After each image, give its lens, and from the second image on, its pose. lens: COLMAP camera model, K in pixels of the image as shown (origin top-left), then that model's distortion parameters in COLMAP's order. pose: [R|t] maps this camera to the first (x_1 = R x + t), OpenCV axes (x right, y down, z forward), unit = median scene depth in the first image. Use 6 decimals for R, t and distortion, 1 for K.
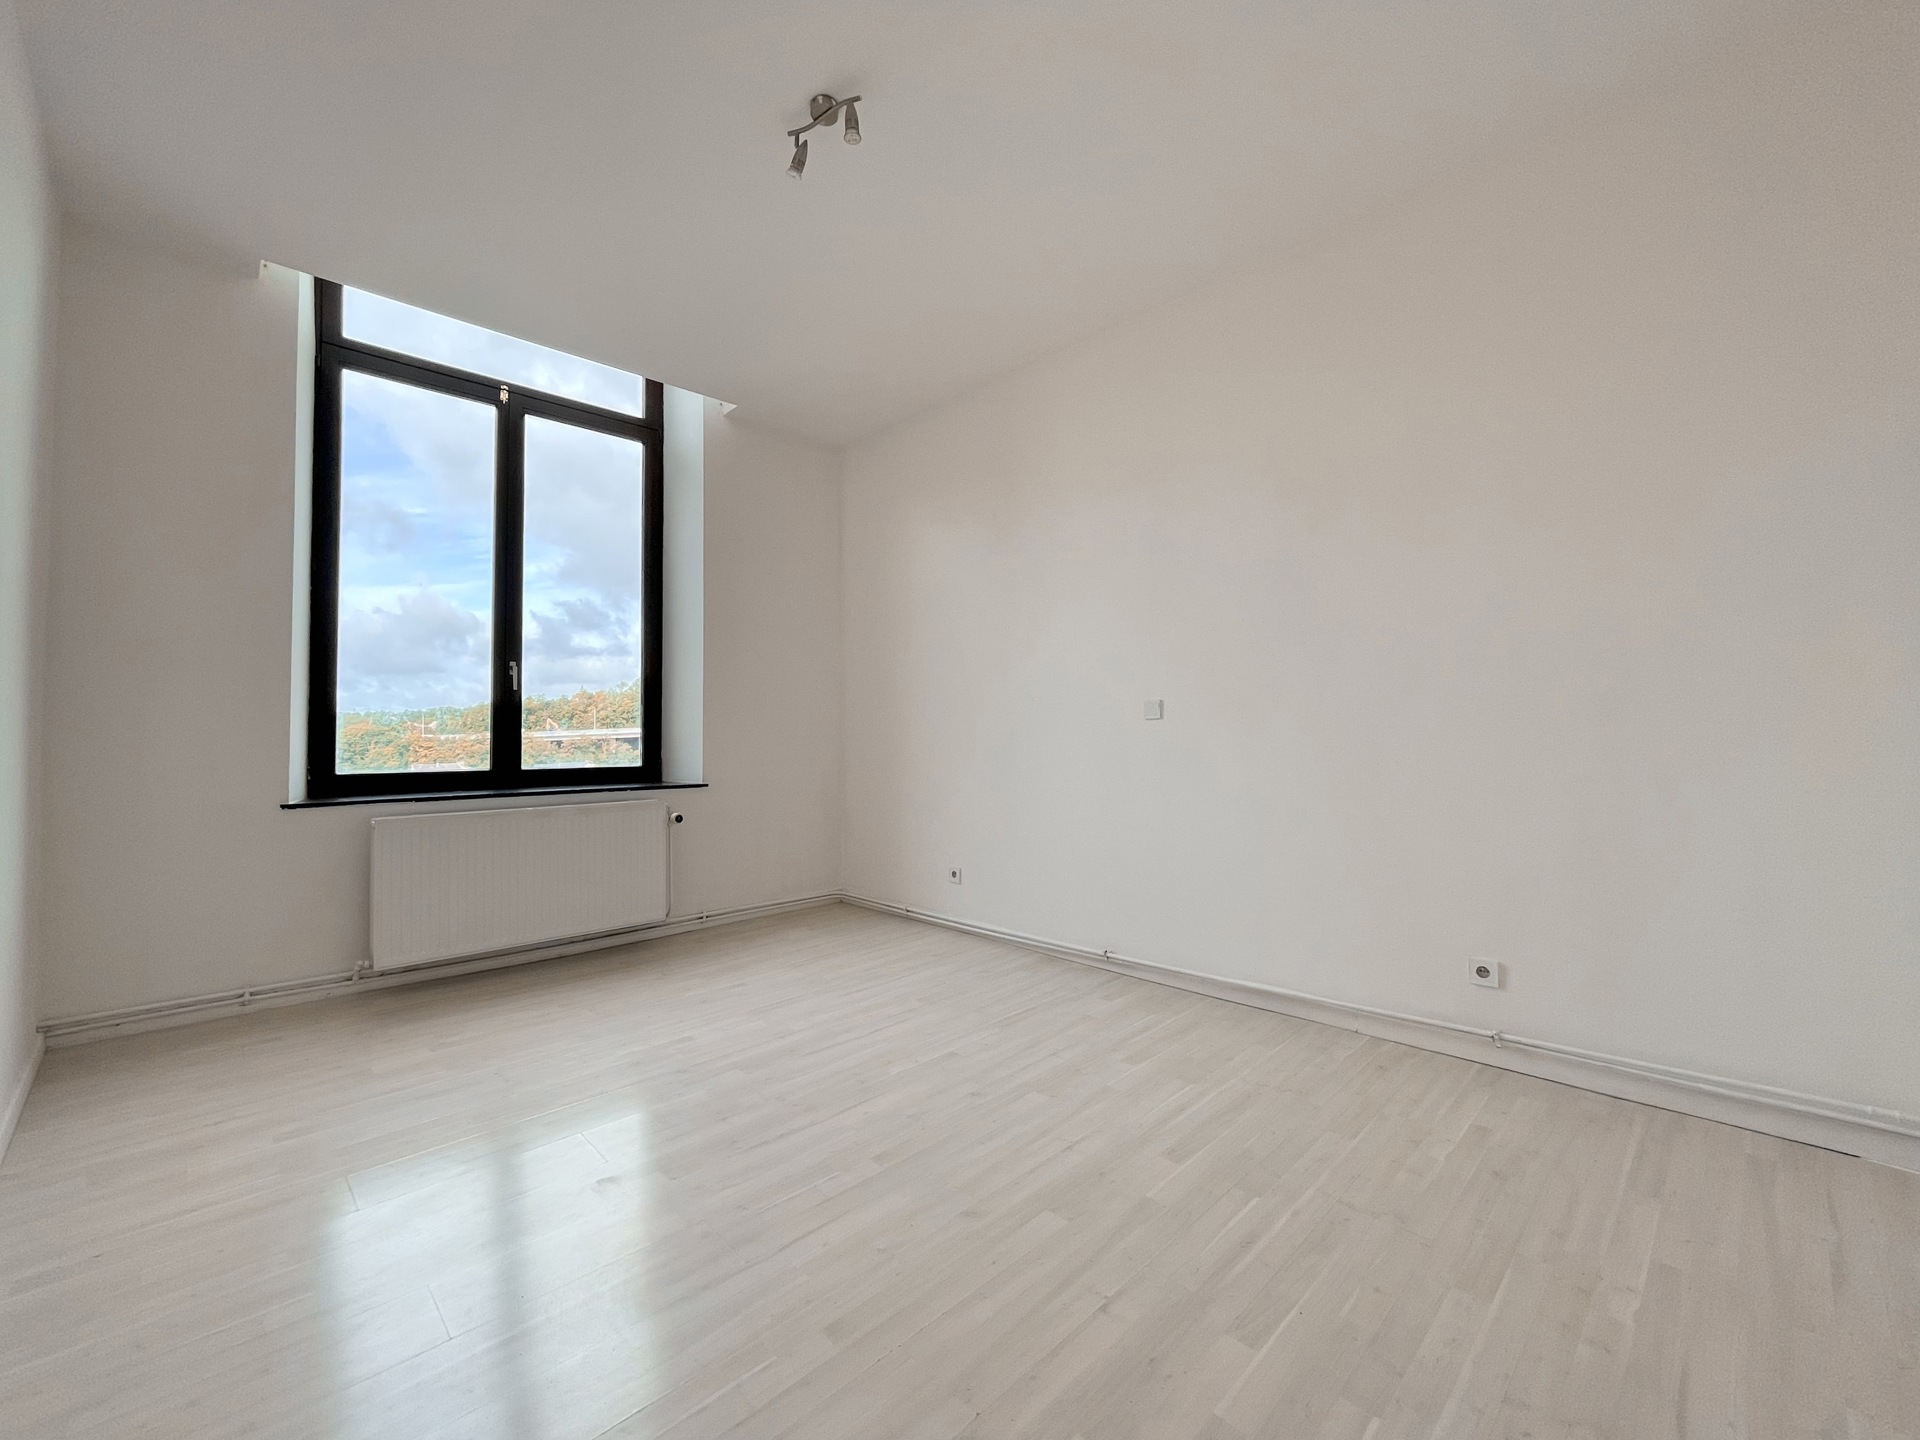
lens RADIAL K [[798.0, 0, 956.7], [0, 798.0, 710.3], [0, 0, 1]] dist [0.000870, 0.000055]
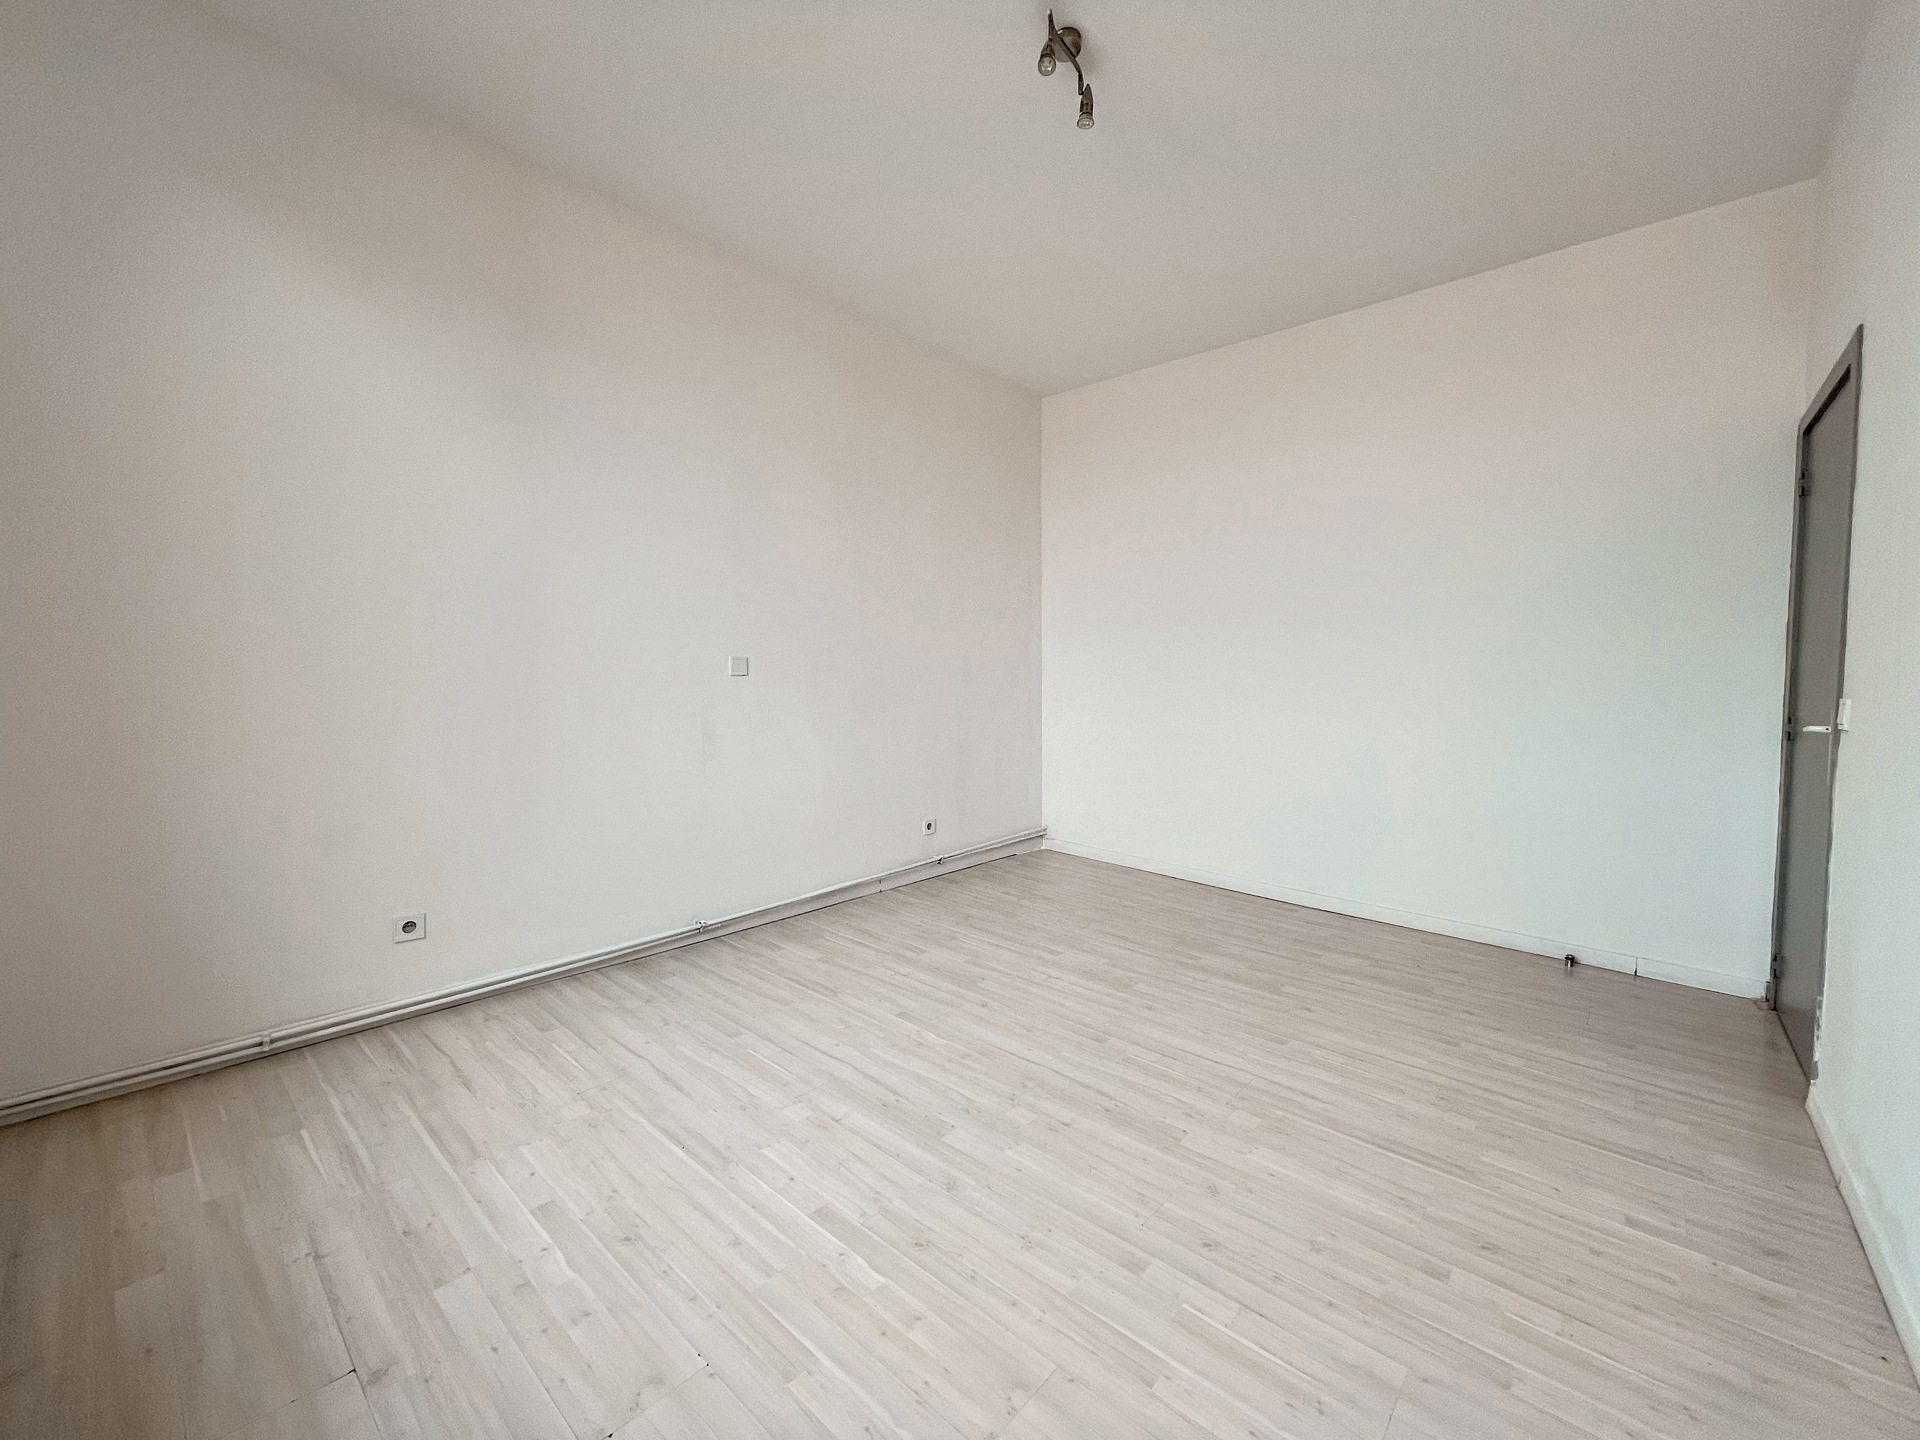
lens RADIAL K [[775.7, 0, 944.6], [0, 775.7, 719.3], [0, 0, 1]] dist [-0.016798, -0.000086]
pose [[-0.063377, -0.044458, 0.996999, -0.728001], [-0.029507, 0.998654, 0.042656, 0.016136], [-0.997553, -0.026715, -0.064603, 0.779042]]
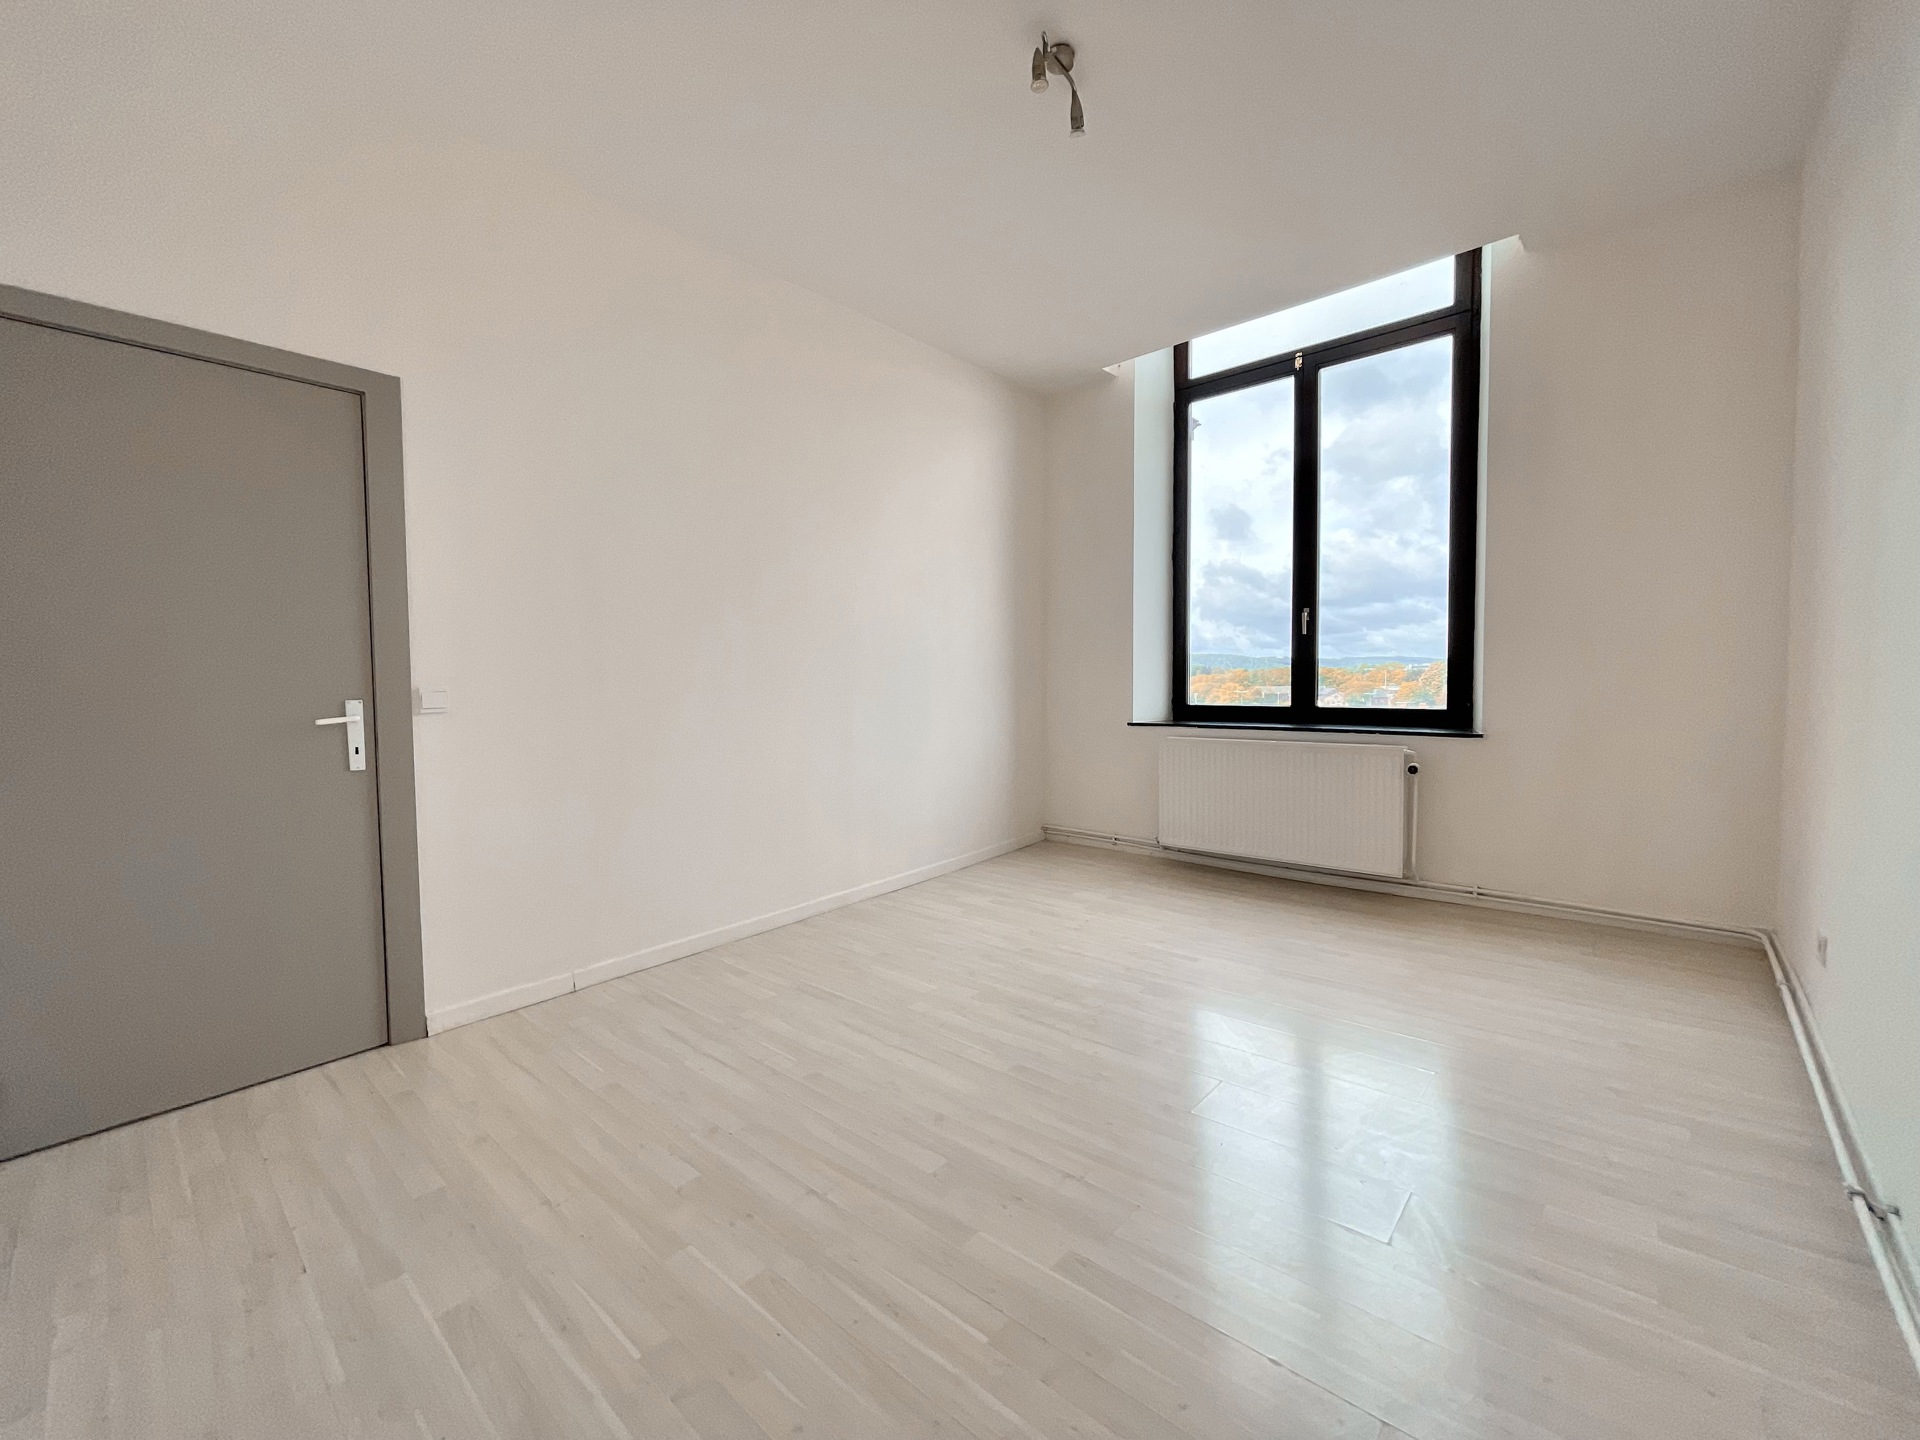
lens RADIAL K [[775.7, 0, 944.6], [0, 775.7, 719.3], [0, 0, 1]] dist [-0.016798, -0.000086]
pose [[0.060276, 0.055328, -0.996647, 0.543689], [0.039543, 0.997546, 0.057770, 0.011466], [0.997398, -0.042892, 0.057941, 0.503698]]
